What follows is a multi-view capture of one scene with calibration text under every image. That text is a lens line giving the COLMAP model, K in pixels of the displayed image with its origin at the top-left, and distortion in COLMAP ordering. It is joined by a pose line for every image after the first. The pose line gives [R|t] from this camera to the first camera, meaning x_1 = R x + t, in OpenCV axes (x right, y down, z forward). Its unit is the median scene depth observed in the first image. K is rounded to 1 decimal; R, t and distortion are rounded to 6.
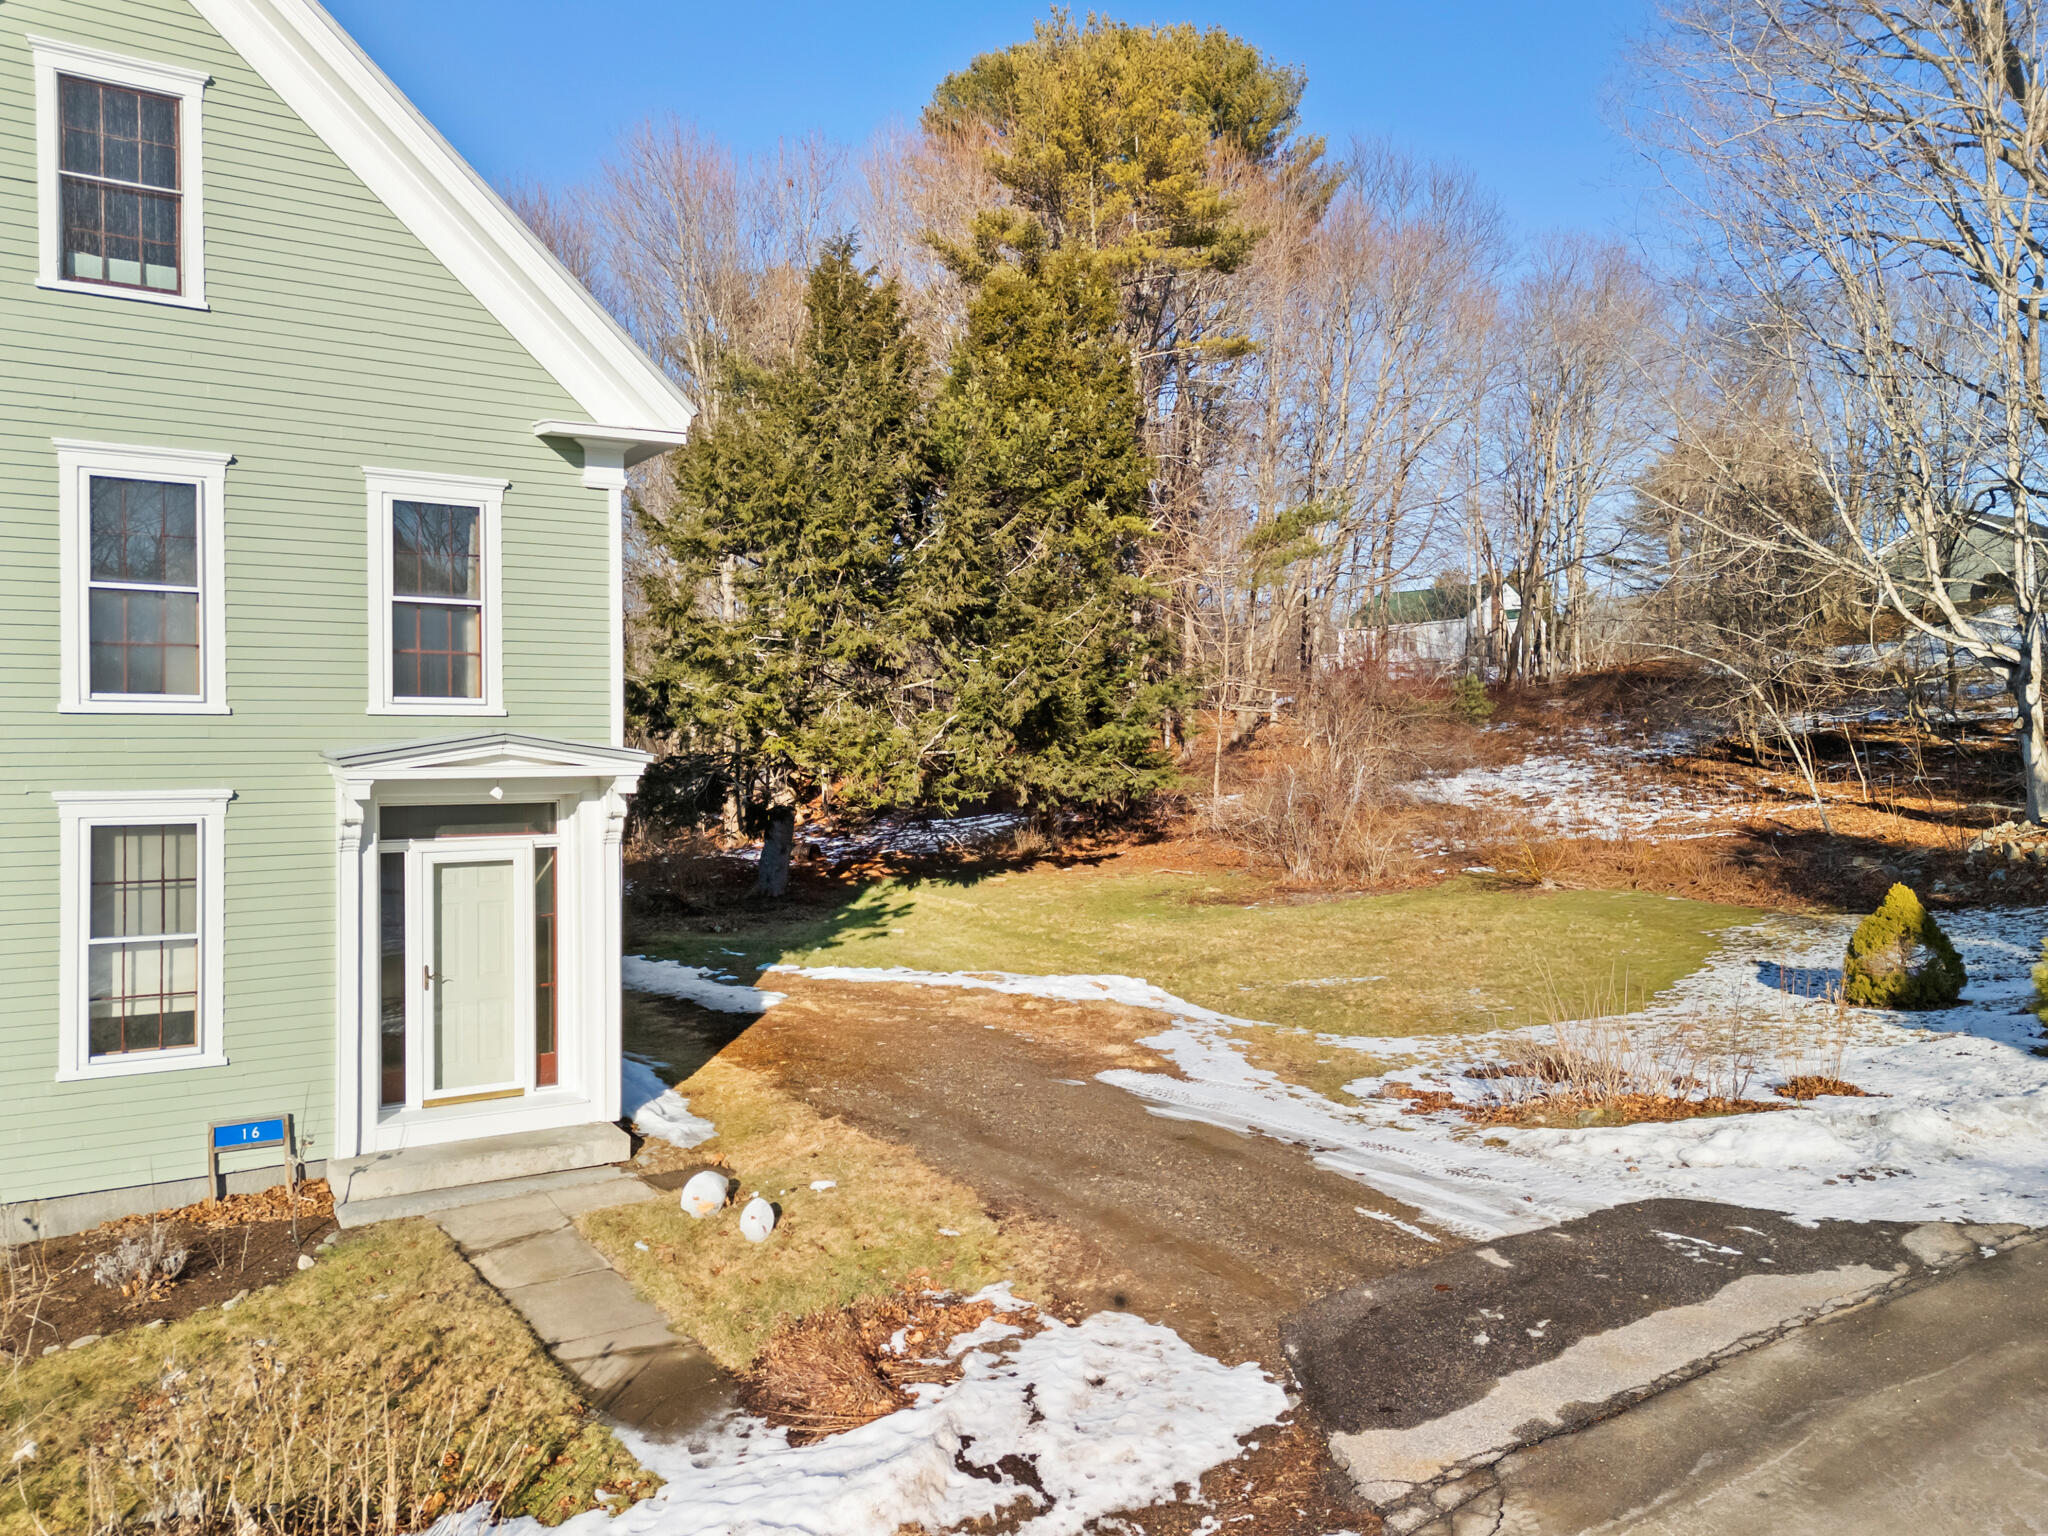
lens RADIAL K [[1599.5, 0, 1006.6], [0, 1599.5, 733.3], [0, 0, 1]] dist [0.051259, -0.024545]
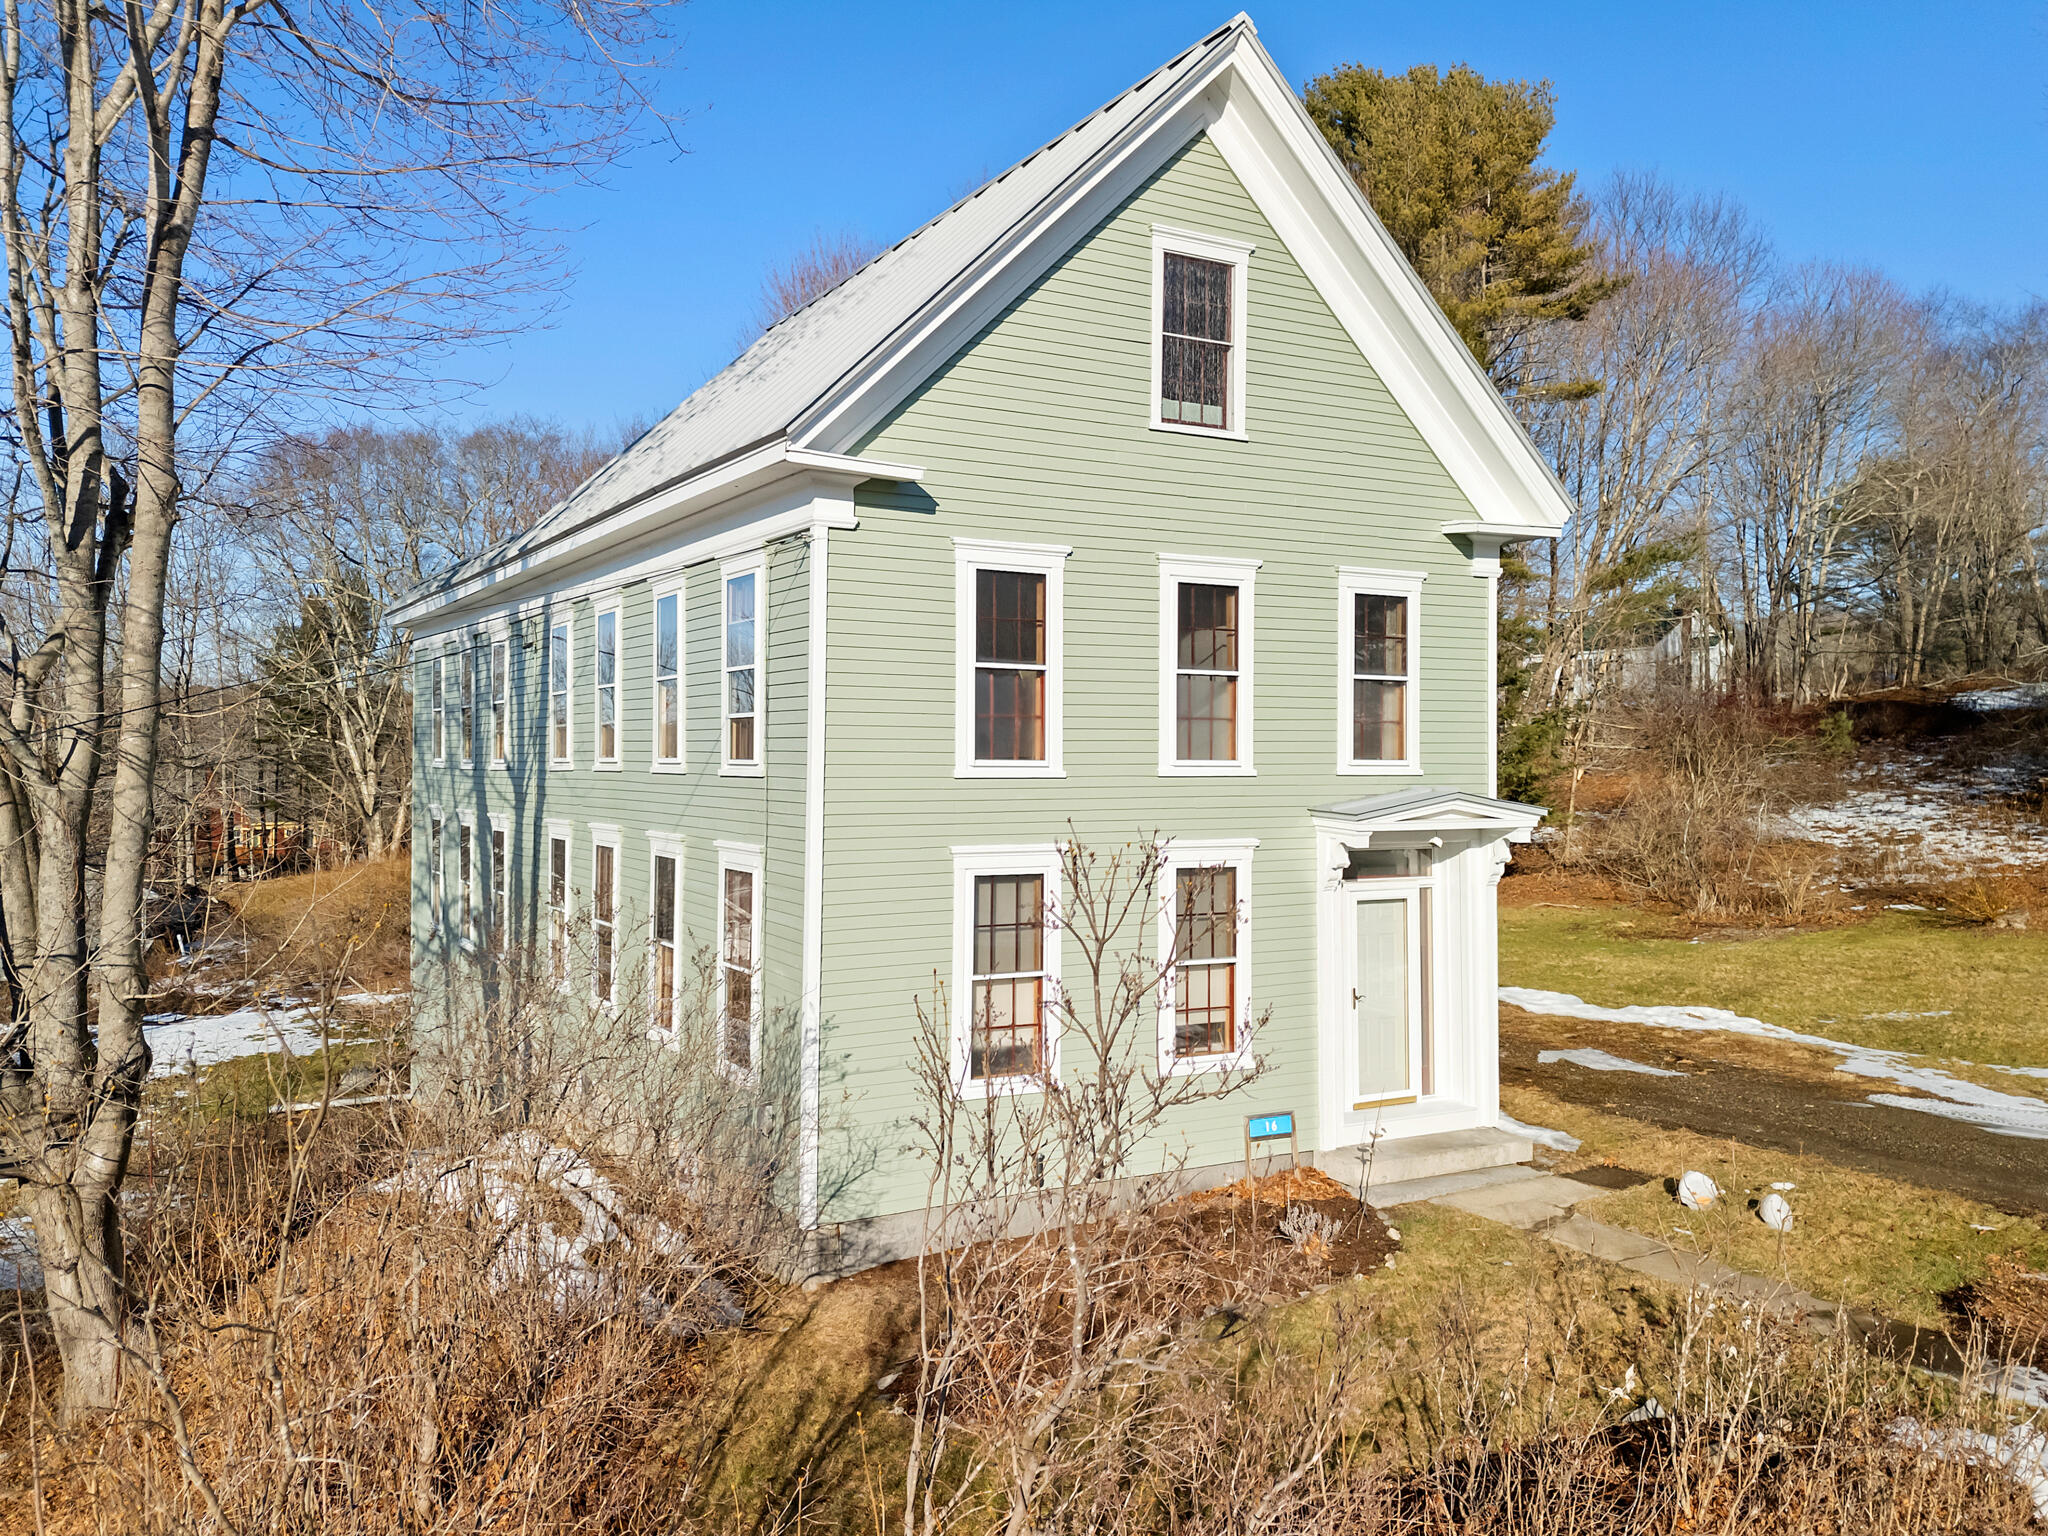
lens RADIAL K [[1599.5, 0, 989.4], [0, 1599.5, 775.6], [0, 0, 1]] dist [0.051259, -0.024545]
pose [[0.997158, -0.002199, -0.075307, -0.536790], [0.002781, 0.999967, 0.007628, -0.020703], [0.075287, -0.007816, 0.997131, -0.181263]]
